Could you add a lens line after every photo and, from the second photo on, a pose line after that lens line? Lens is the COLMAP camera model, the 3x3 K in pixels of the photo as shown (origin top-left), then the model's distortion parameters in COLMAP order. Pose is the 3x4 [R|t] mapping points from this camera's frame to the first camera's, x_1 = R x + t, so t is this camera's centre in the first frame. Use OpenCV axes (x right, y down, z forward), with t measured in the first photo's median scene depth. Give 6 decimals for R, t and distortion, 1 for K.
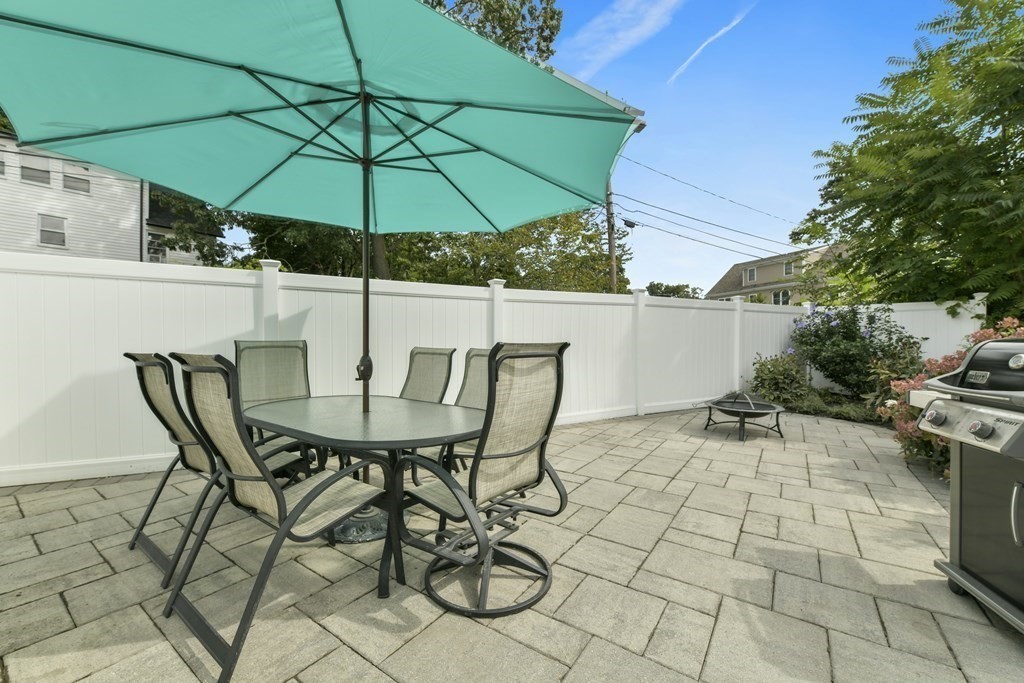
lens RADIAL K [[401.2, 0, 514.0], [0, 401.2, 345.1], [0, 0, 1]] dist [-0.001334, -0.000635]
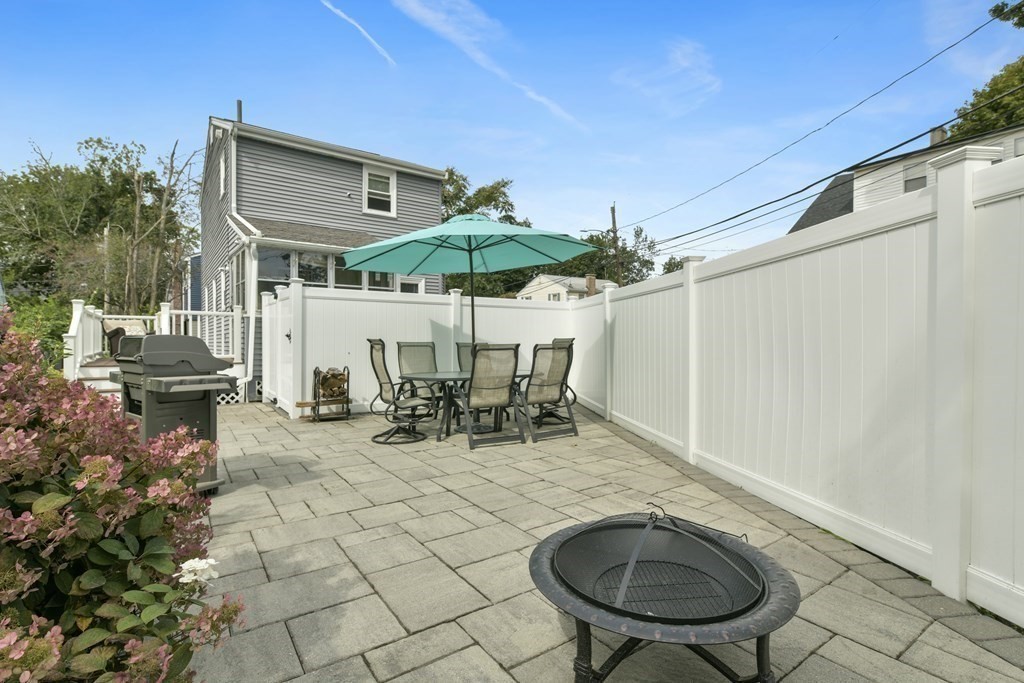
lens RADIAL K [[483.7, 0, 510.3], [0, 483.7, 342.3], [0, 0, 1]] dist [0.000621, 0.000155]
pose [[-0.354474, 0.002586, -0.935062, 0.728582], [-0.010086, 0.999927, 0.006589, -0.001513], [0.935012, 0.011766, -0.354422, 0.812866]]
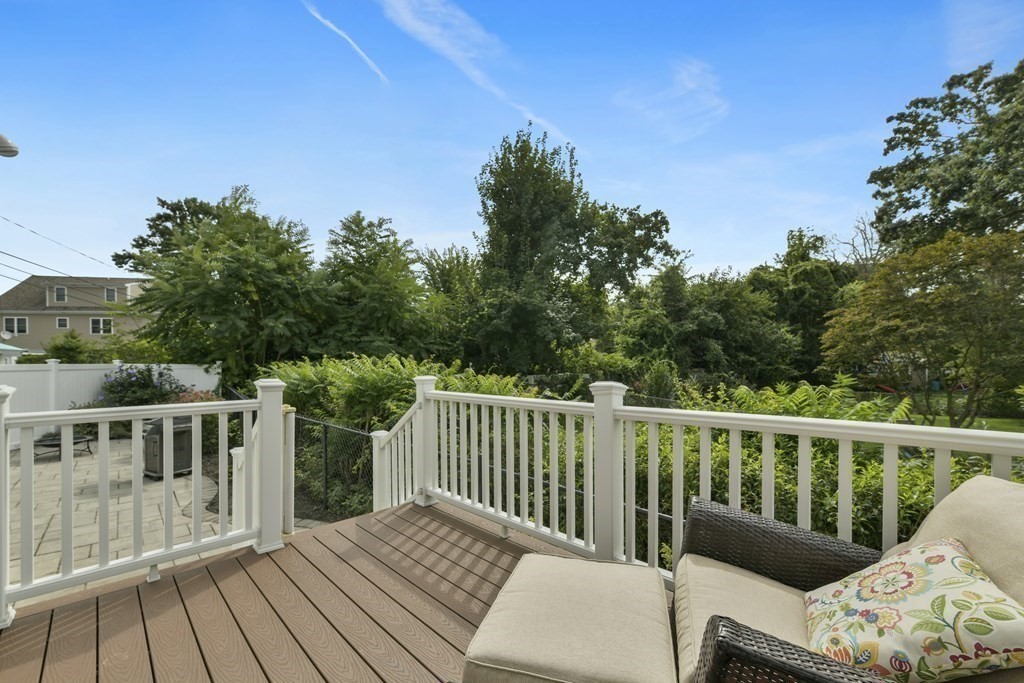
lens RADIAL K [[401.2, 0, 511.7], [0, 401.2, 367.3], [0, 0, 1]] dist [-0.001334, -0.000635]
pose [[0.187593, 0.001437, 0.982246, -0.441076], [0.009018, 0.999954, -0.003185, -0.078676], [-0.982206, 0.009455, 0.187571, -0.712226]]
